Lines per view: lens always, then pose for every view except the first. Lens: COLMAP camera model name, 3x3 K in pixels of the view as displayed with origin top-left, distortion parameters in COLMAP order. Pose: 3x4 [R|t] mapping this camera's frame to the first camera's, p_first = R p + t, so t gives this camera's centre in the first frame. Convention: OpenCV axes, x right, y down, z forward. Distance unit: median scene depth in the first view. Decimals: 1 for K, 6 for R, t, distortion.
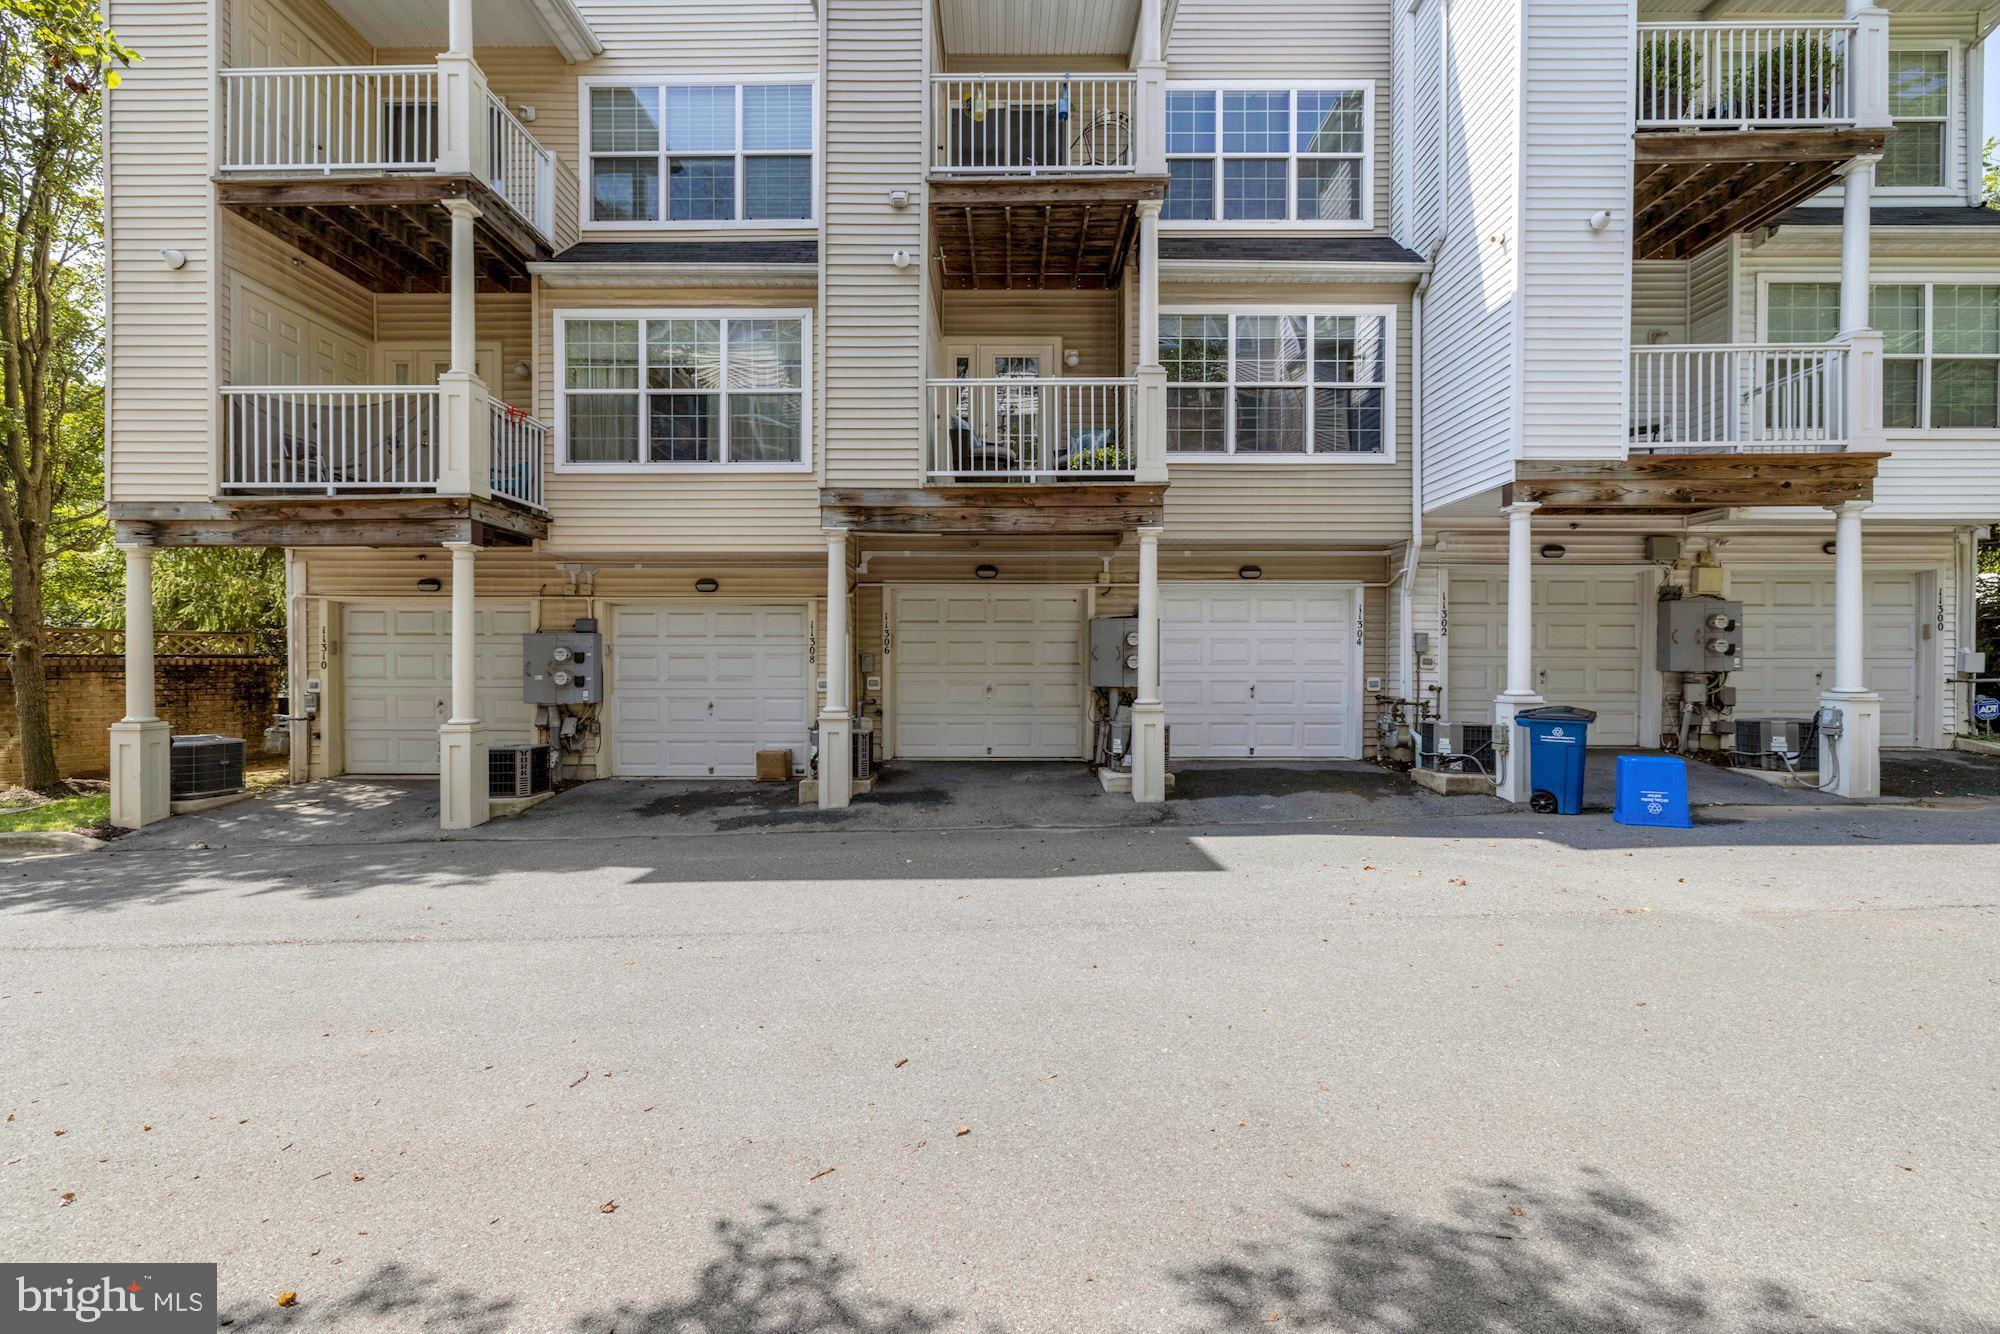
lens RADIAL K [[832.6, 0, 1000.1], [0, 832.6, 670.0], [0, 0, 1]] dist [-0.001415, -0.000315]
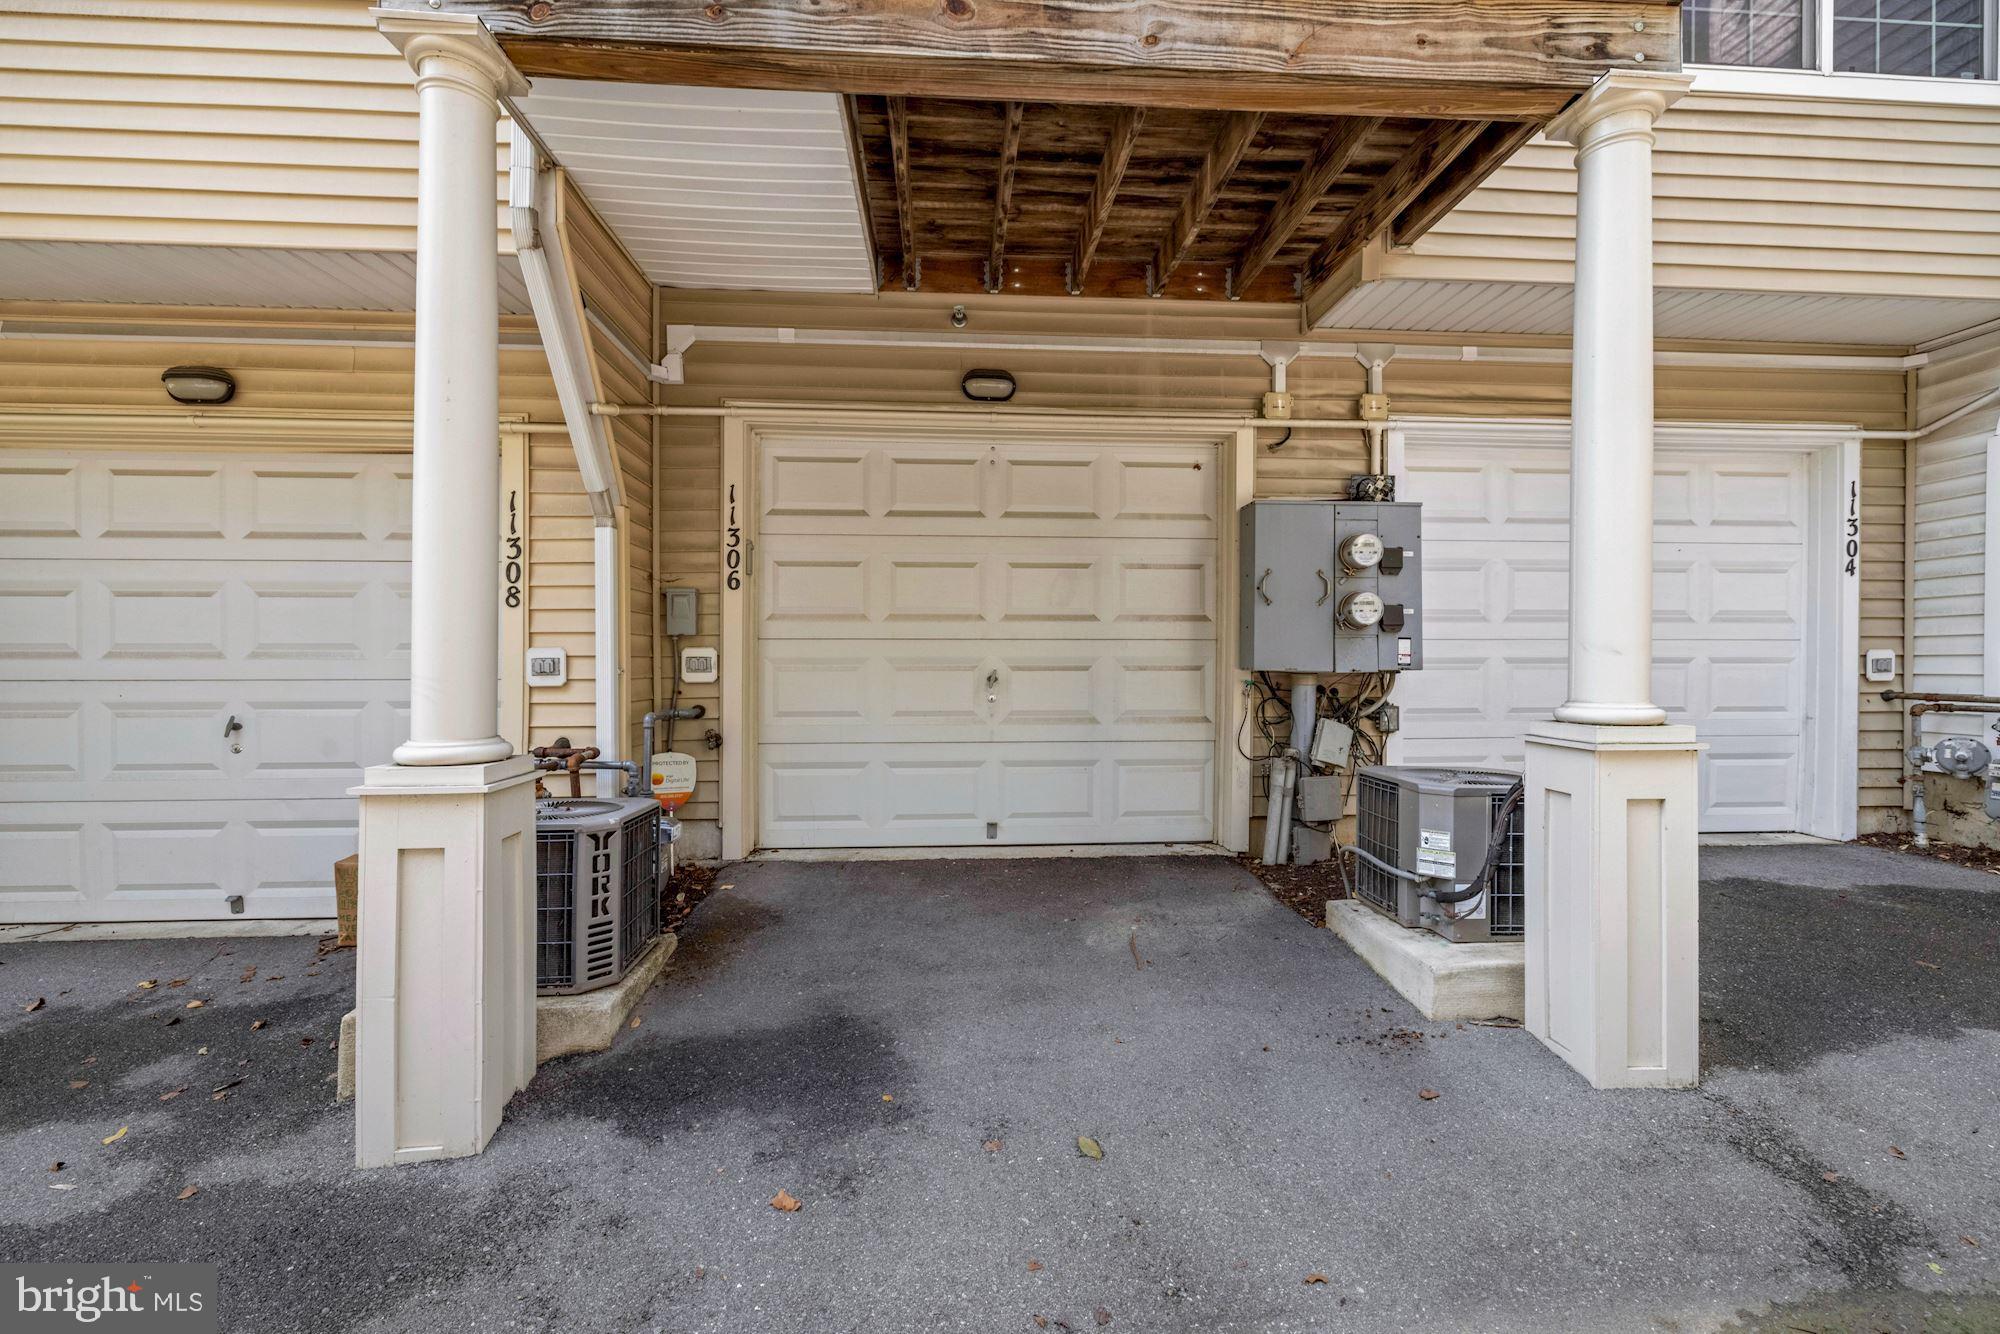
lens RADIAL K [[832.6, 0, 1007.6], [0, 832.6, 663.9], [0, 0, 1]] dist [-0.001415, -0.000315]
pose [[0.996462, -0.000696, 0.084040, -0.040839], [0.001566, 0.999946, -0.010285, 0.019721], [-0.084028, 0.010381, 0.996409, 0.601750]]
